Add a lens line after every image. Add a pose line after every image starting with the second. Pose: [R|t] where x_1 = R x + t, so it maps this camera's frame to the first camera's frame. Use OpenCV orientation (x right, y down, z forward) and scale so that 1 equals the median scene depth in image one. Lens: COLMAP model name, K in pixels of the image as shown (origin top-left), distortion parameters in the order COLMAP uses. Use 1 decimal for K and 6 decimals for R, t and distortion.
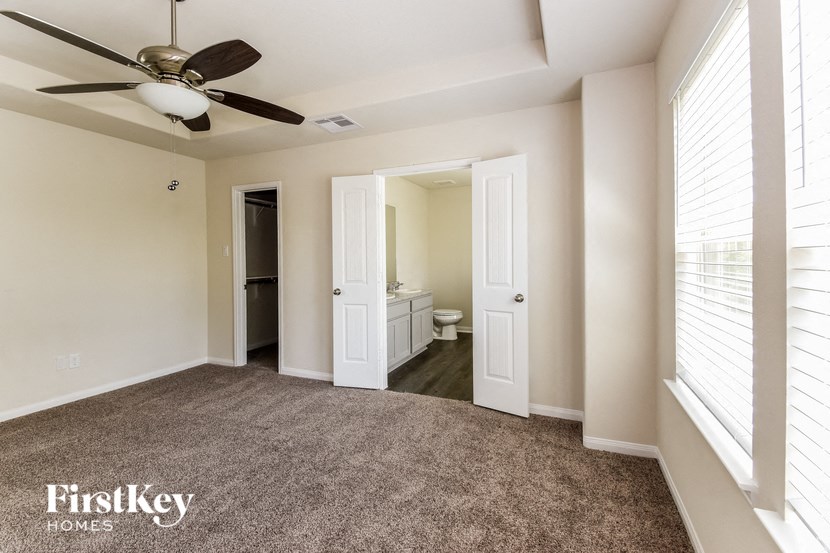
lens RADIAL K [[356.7, 0, 413.8], [0, 356.7, 262.8], [0, 0, 1]] dist [0.029618, -0.019290]
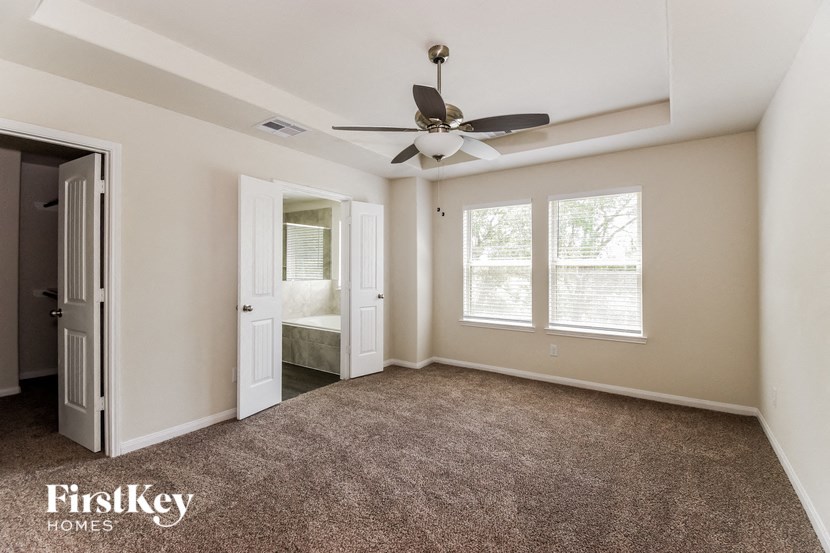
lens RADIAL K [[368.8, 0, 411.5], [0, 368.8, 266.7], [0, 0, 1]] dist [0.000989, -0.008155]
pose [[0.203245, 0.014398, 0.979022, -1.070603], [-0.000495, 0.999893, -0.014602, -0.006589], [-0.979128, 0.002483, 0.203231, 0.456179]]
